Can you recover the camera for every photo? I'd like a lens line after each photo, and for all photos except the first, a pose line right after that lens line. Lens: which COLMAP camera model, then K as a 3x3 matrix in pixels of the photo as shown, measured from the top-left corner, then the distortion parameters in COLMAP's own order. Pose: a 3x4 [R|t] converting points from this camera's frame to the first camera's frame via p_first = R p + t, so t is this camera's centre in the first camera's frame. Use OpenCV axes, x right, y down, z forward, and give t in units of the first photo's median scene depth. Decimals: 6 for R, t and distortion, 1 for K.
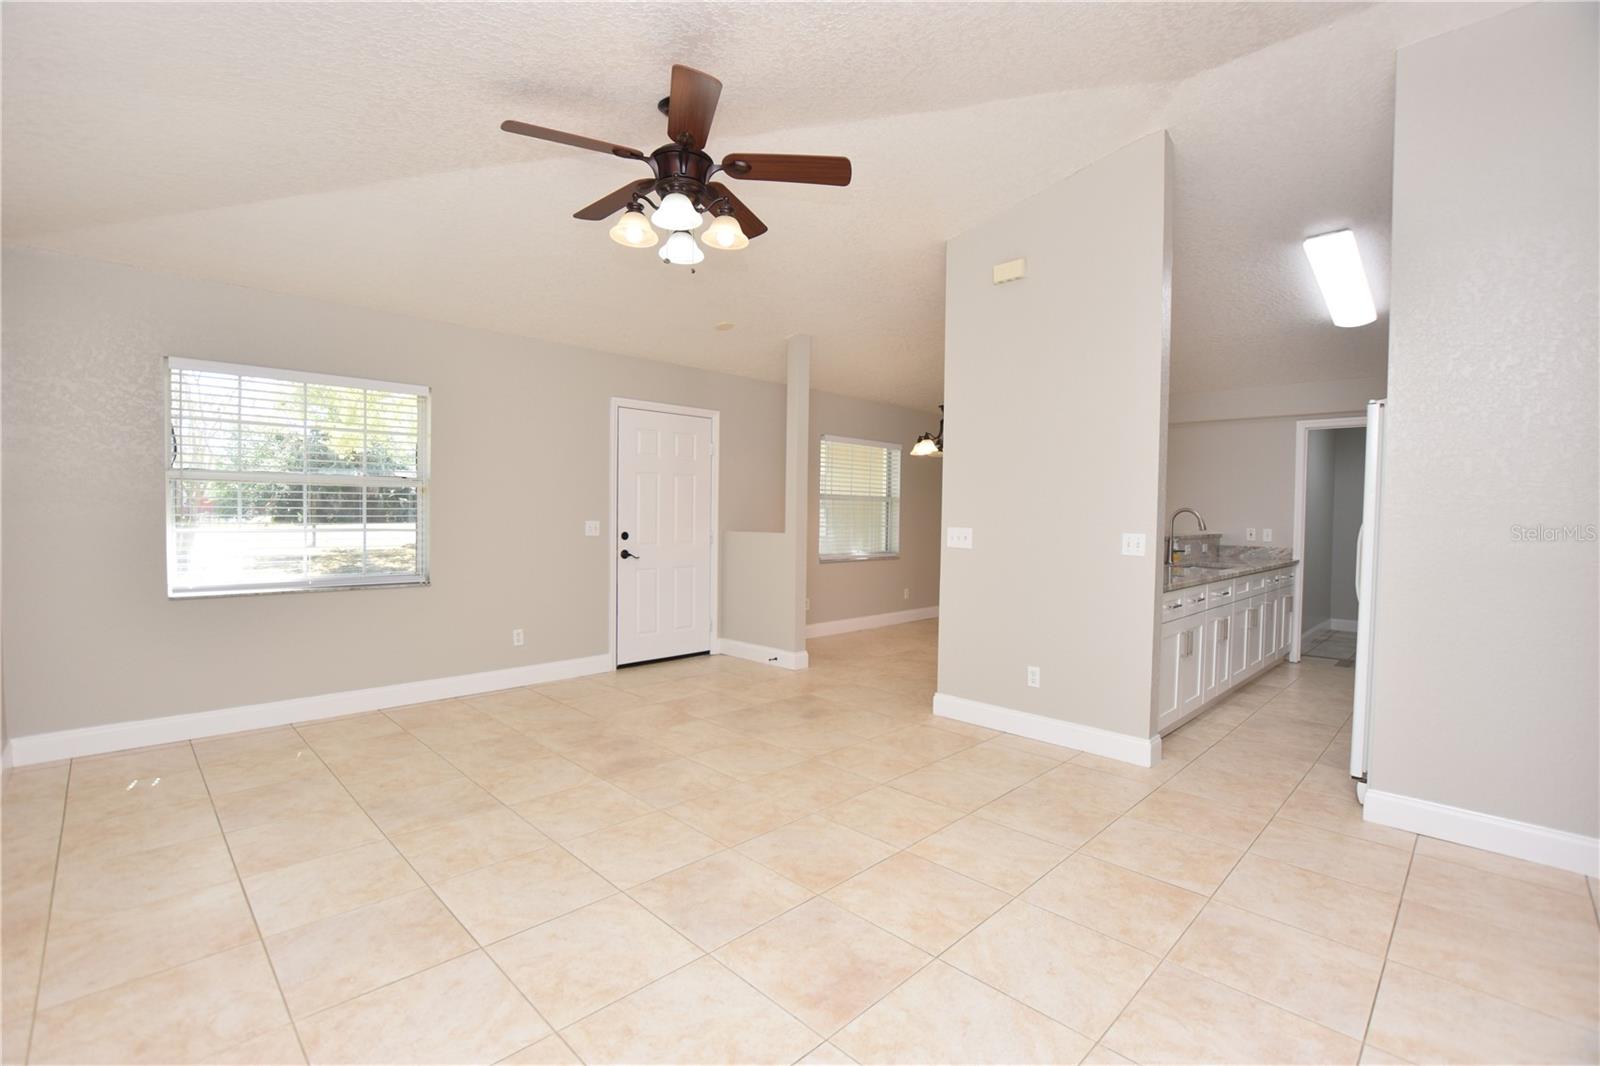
lens RADIAL K [[710.8, 0, 791.9], [0, 710.8, 536.7], [0, 0, 1]] dist [-0.026989, 0.000835]
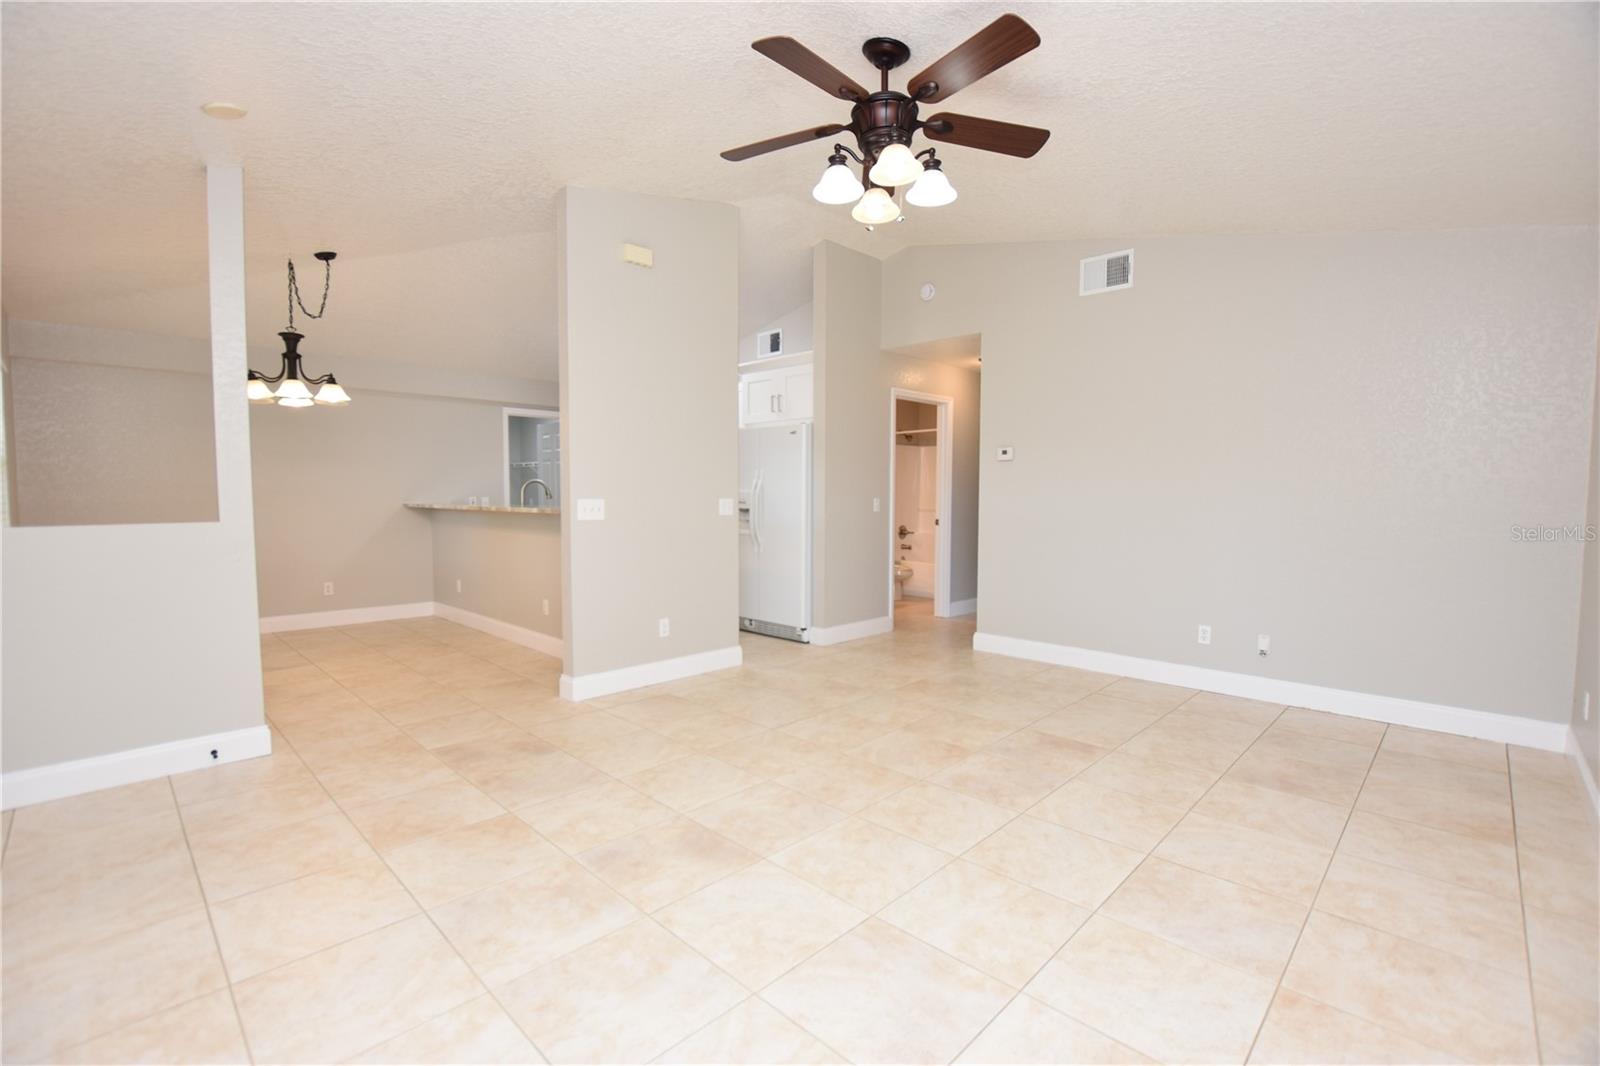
lens RADIAL K [[710.8, 0, 791.9], [0, 710.8, 536.7], [0, 0, 1]] dist [-0.026989, 0.000835]
pose [[-0.013339, -0.075463, 0.997059, -0.845745], [0.032398, 0.996592, 0.075861, -0.030527], [-0.999386, 0.033315, -0.010848, 0.857459]]
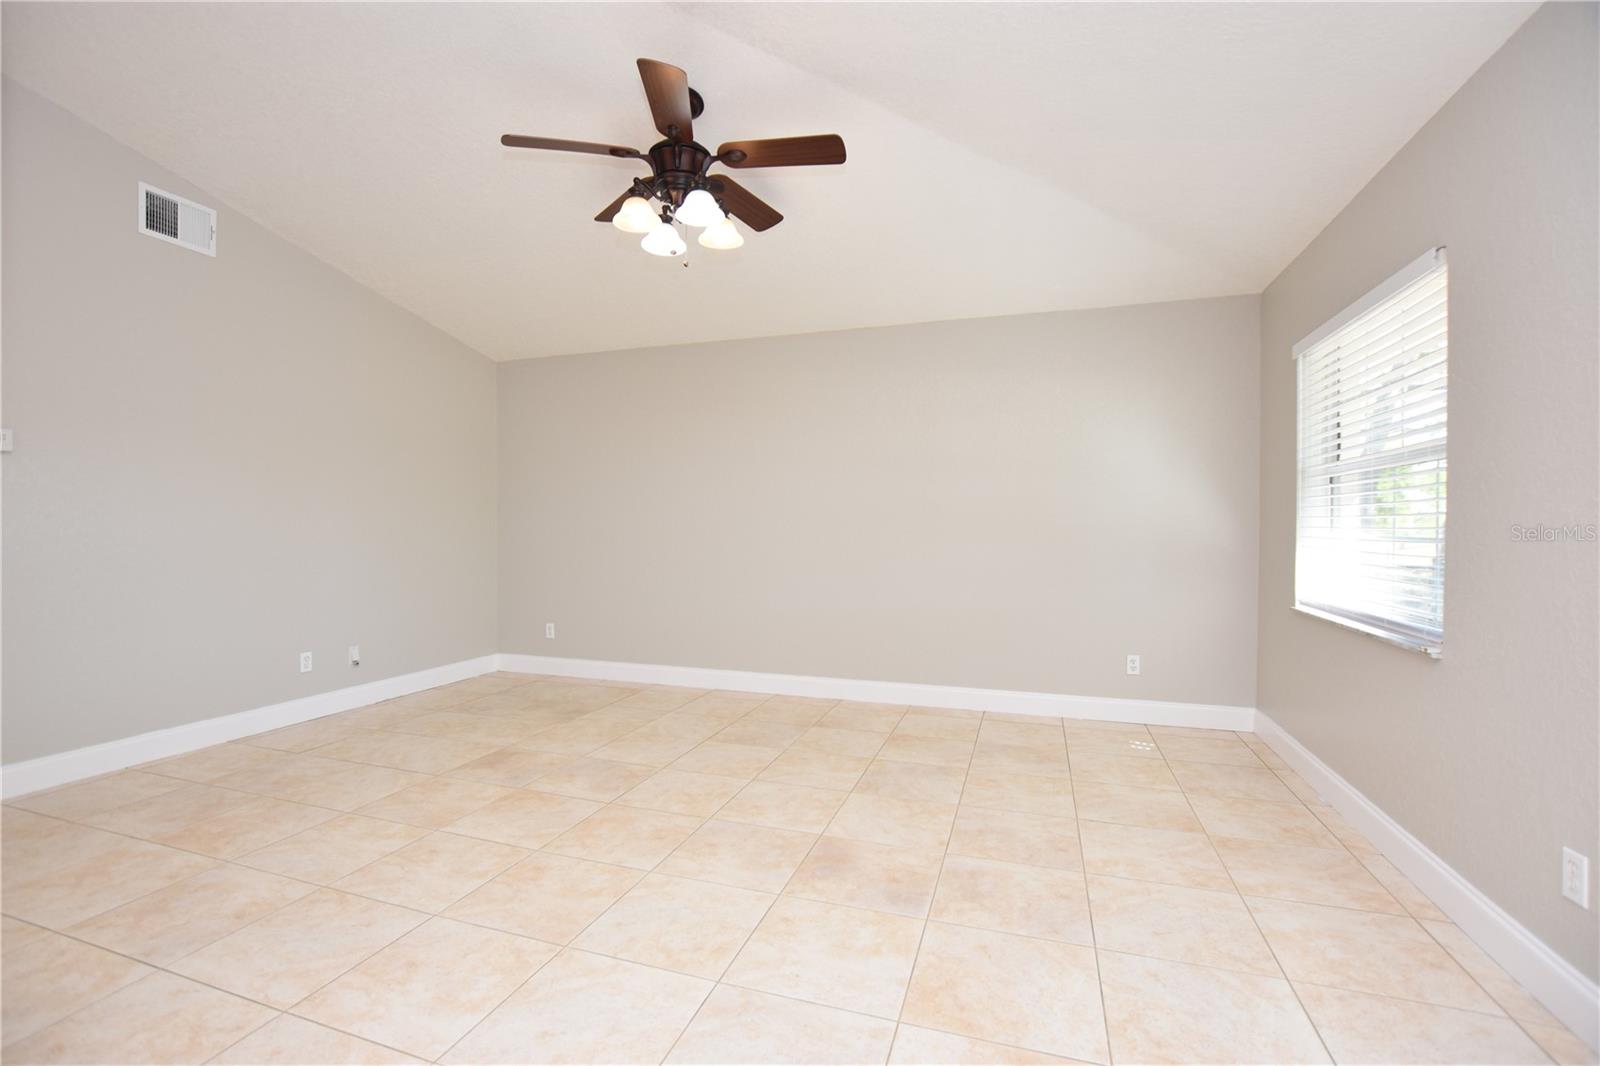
lens RADIAL K [[710.8, 0, 791.9], [0, 710.8, 536.7], [0, 0, 1]] dist [-0.026989, 0.000835]
pose [[-0.892777, -0.010268, -0.450382, 0.113748], [-0.031541, 0.998712, 0.039754, -0.023379], [0.449394, 0.049697, -0.891950, 1.491079]]
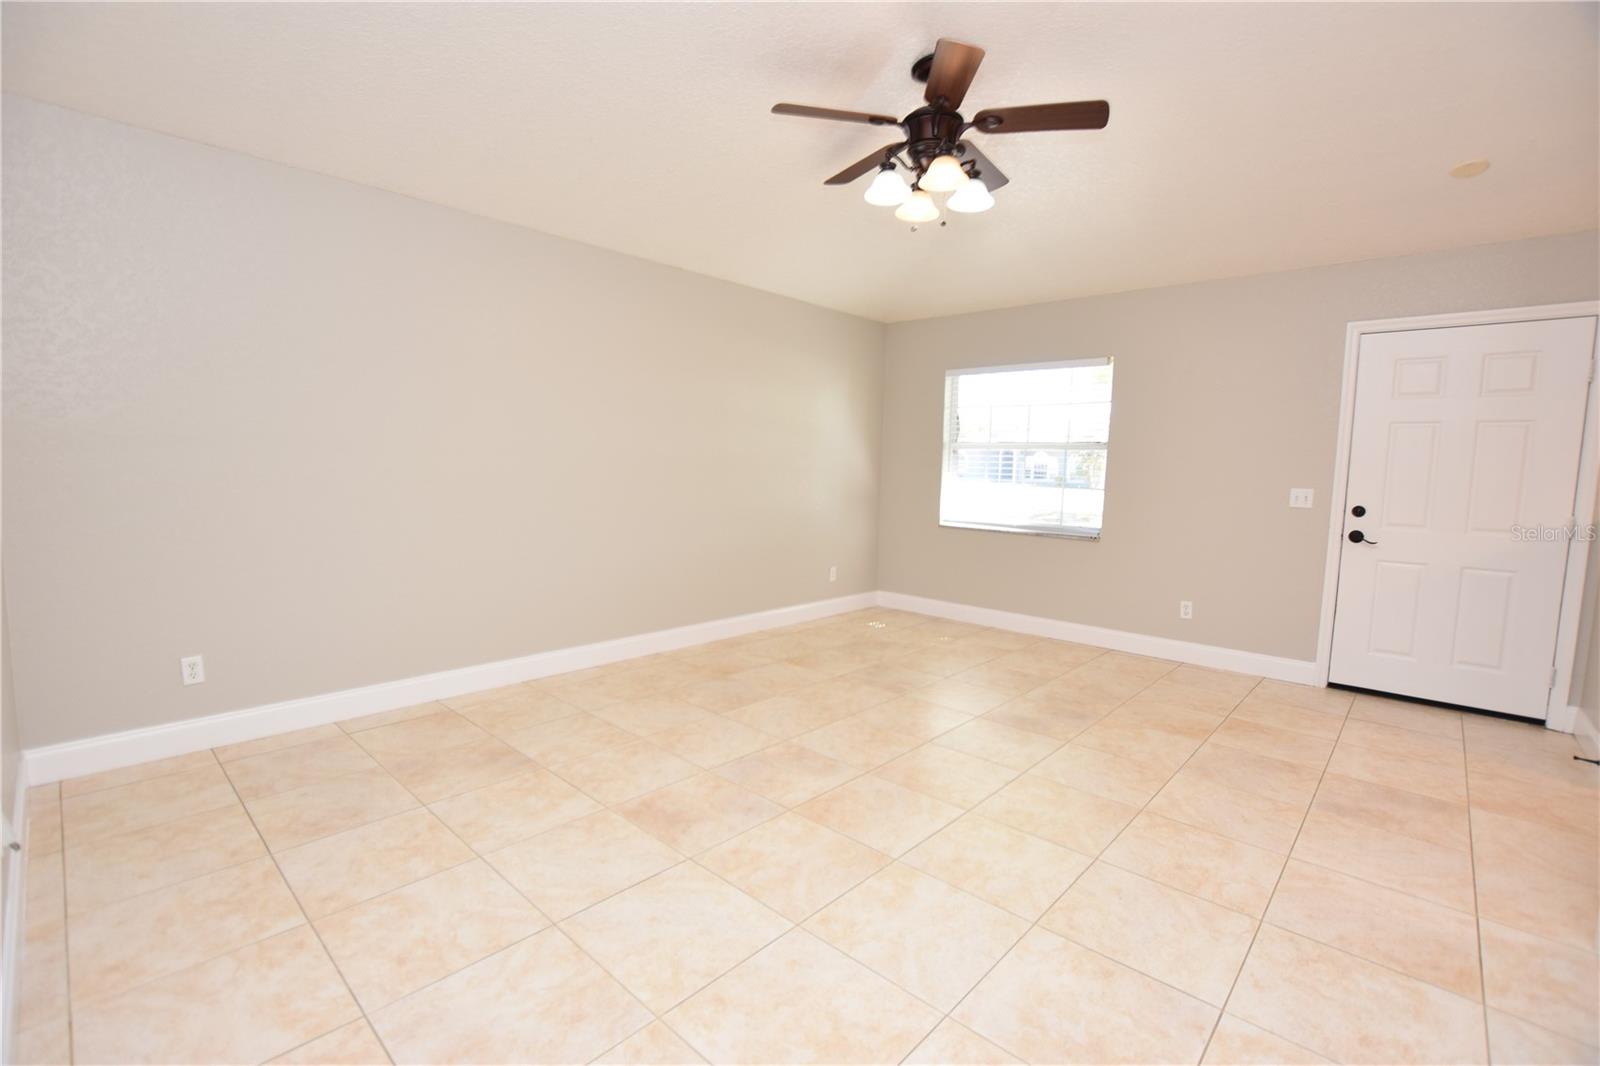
lens RADIAL K [[710.8, 0, 791.9], [0, 710.8, 536.7], [0, 0, 1]] dist [-0.026989, 0.000835]
pose [[0.042600, 0.087464, -0.995256, 0.678671], [-0.057866, 0.994704, 0.084938, -0.003705], [0.997415, 0.053973, 0.047436, 0.576745]]
